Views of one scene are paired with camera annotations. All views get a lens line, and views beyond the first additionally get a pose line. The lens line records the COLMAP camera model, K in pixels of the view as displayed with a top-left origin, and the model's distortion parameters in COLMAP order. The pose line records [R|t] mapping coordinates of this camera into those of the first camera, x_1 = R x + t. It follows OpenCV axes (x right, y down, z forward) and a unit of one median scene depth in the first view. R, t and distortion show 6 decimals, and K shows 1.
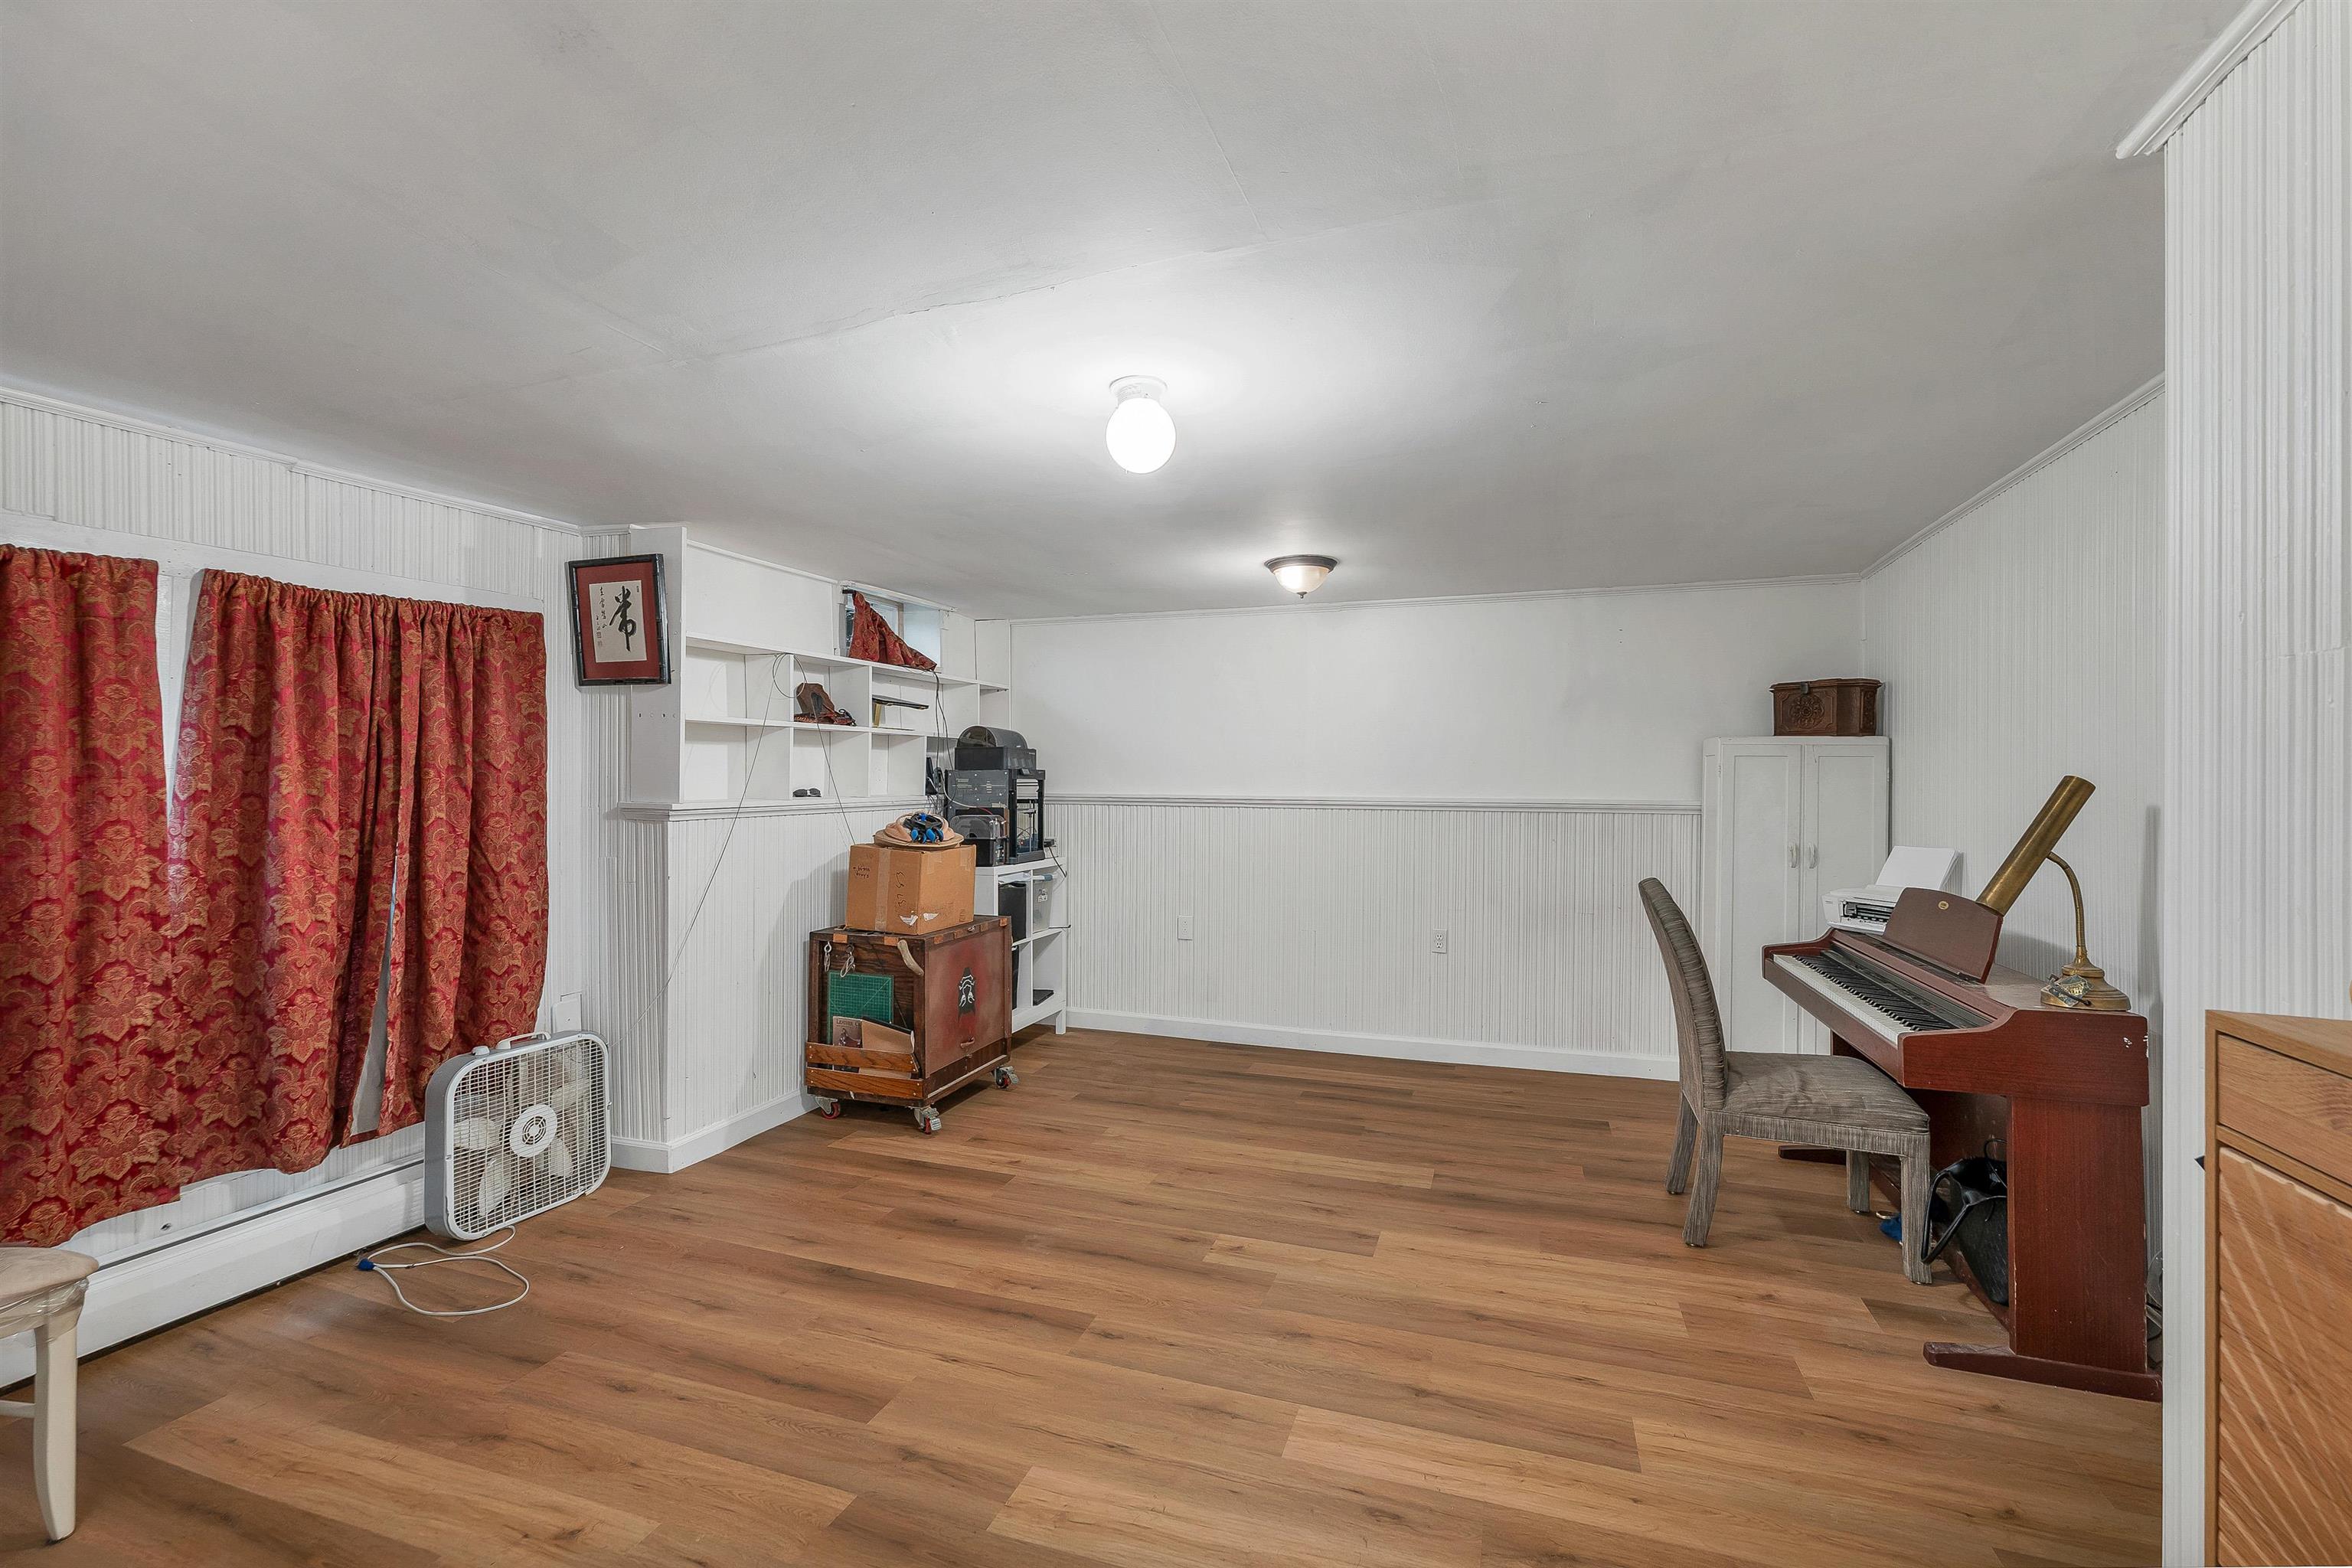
lens RADIAL K [[1007.5, 0, 1176.3], [0, 1007.5, 782.0], [0, 0, 1]] dist [-0.000350, 0.000723]
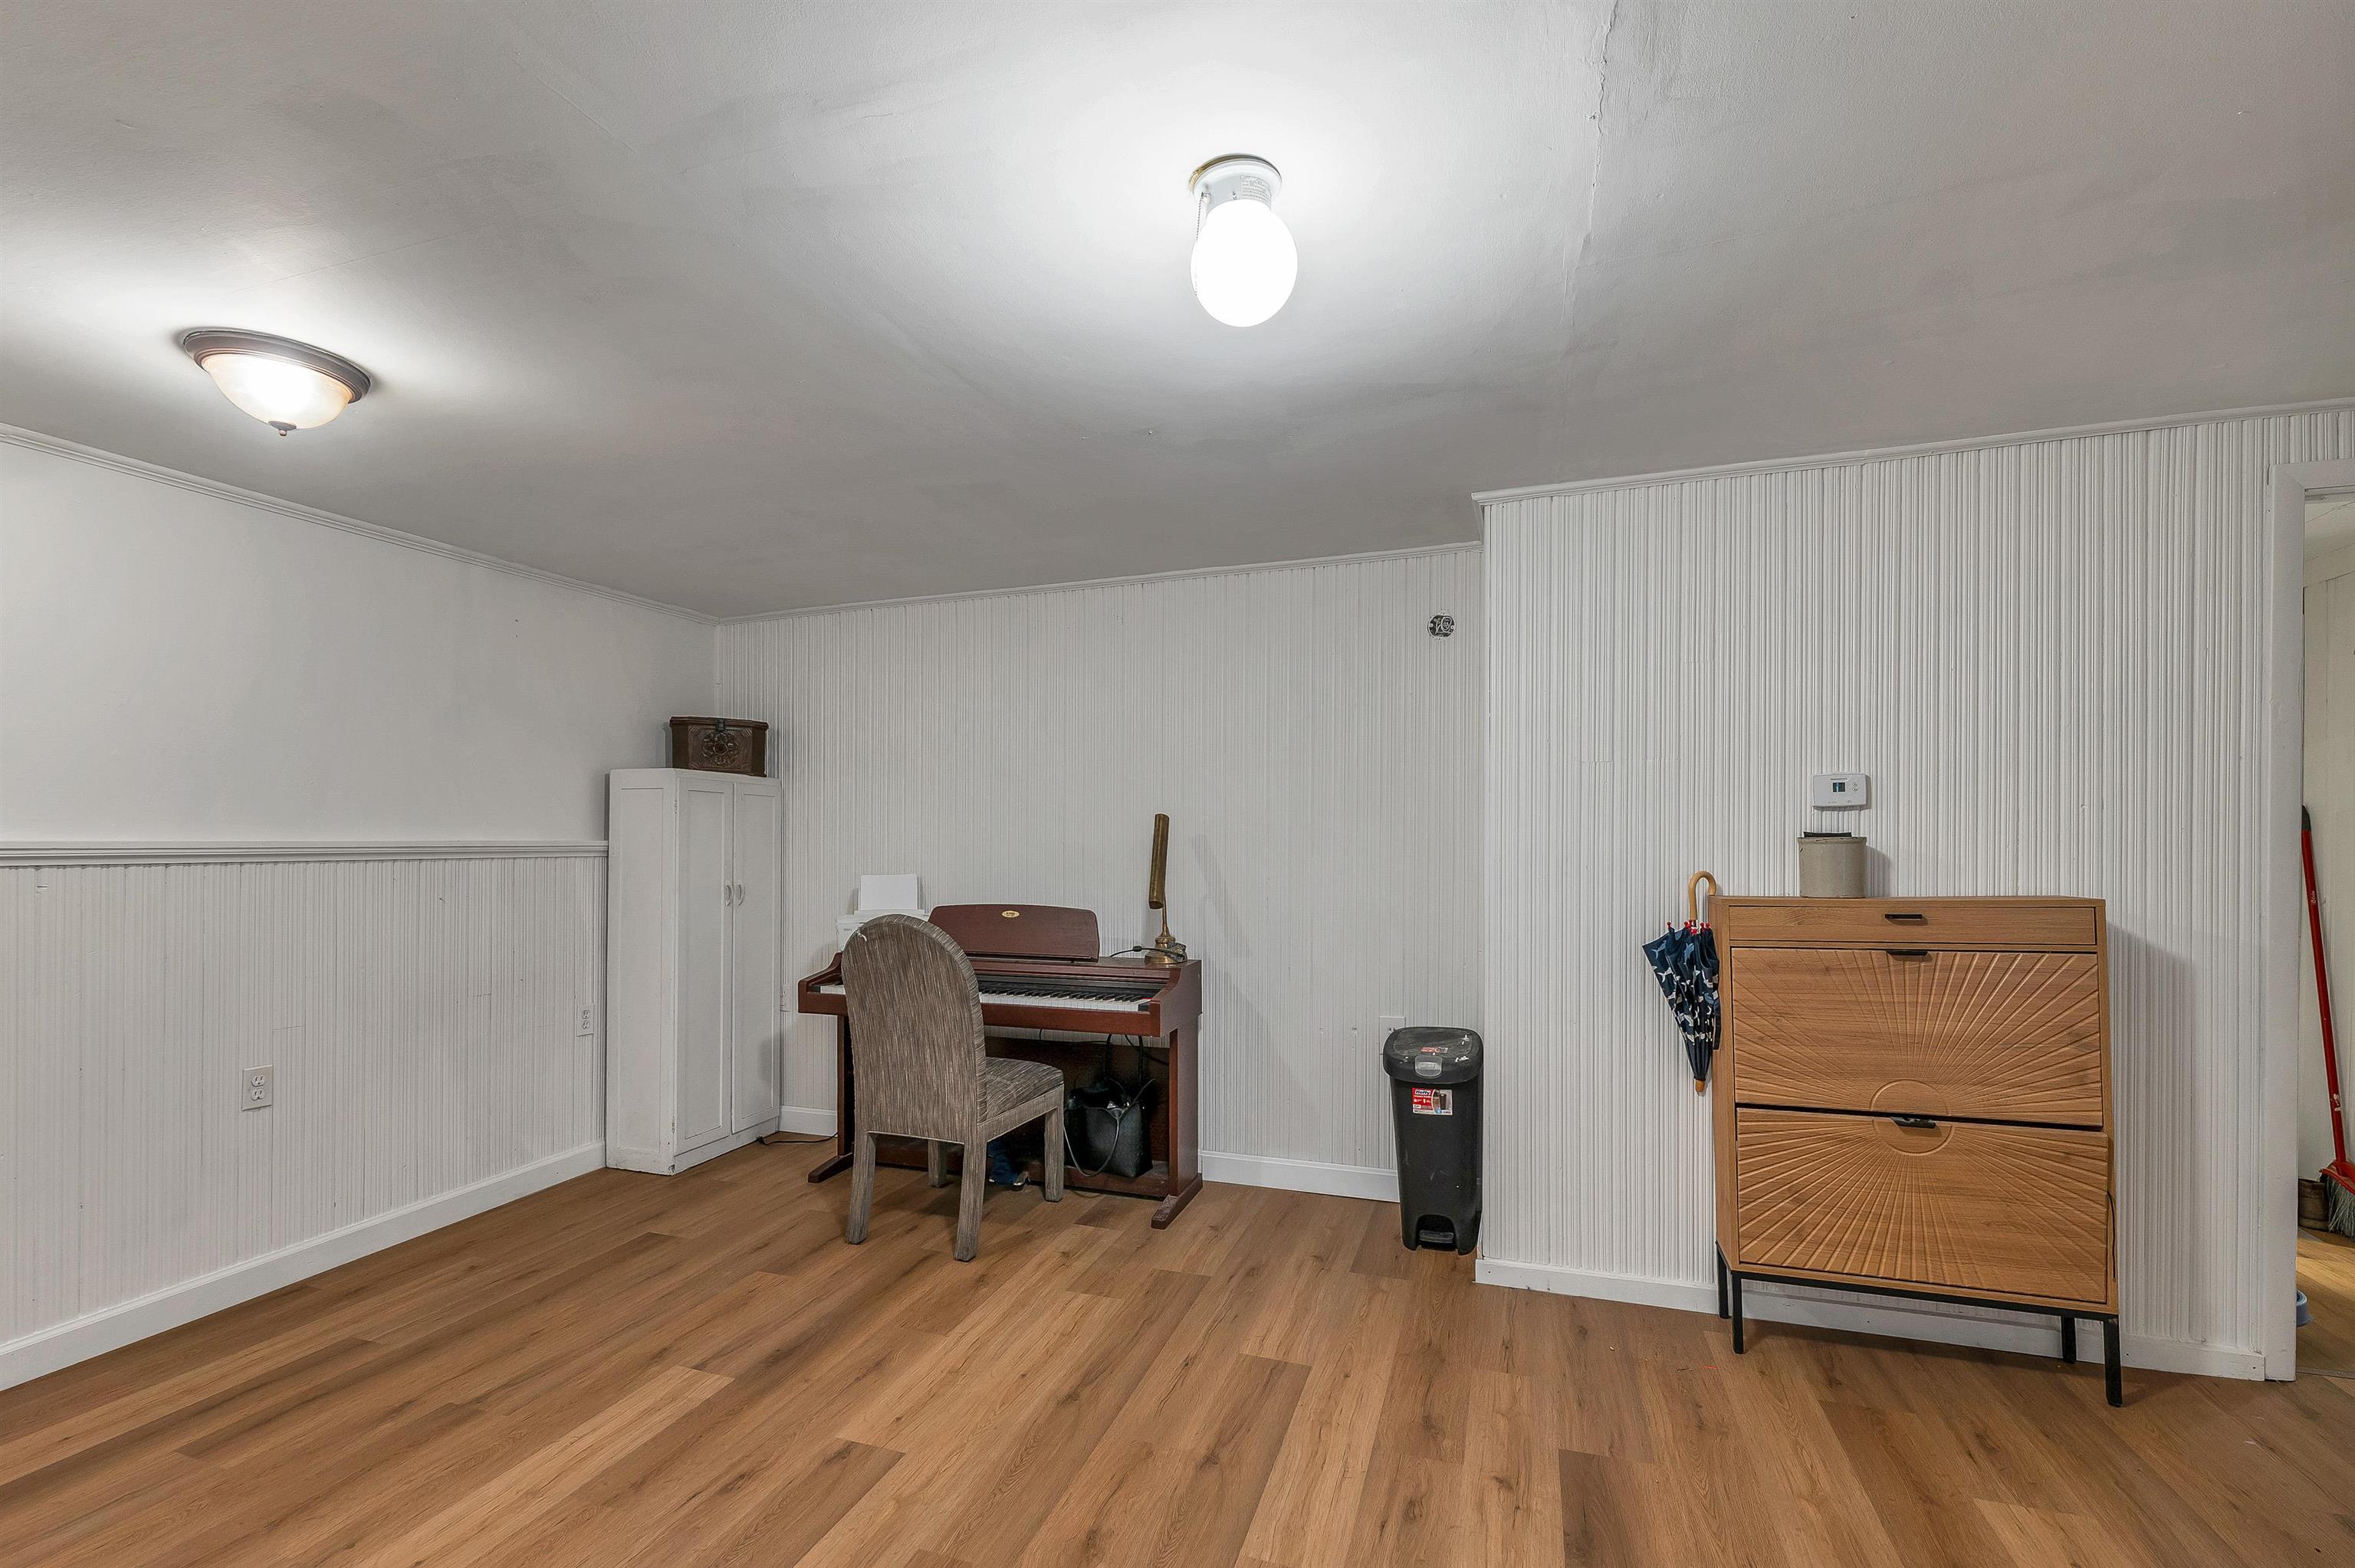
lens RADIAL K [[1008.6, 0, 1181.5], [0, 1008.6, 823.4], [0, 0, 1]] dist [-0.000350, 0.000723]
pose [[0.010266, -0.000176, 0.999947, -0.476102], [-0.000359, 1.000000, 0.000180, 0.006830], [-0.999947, -0.000361, 0.010266, 0.691517]]
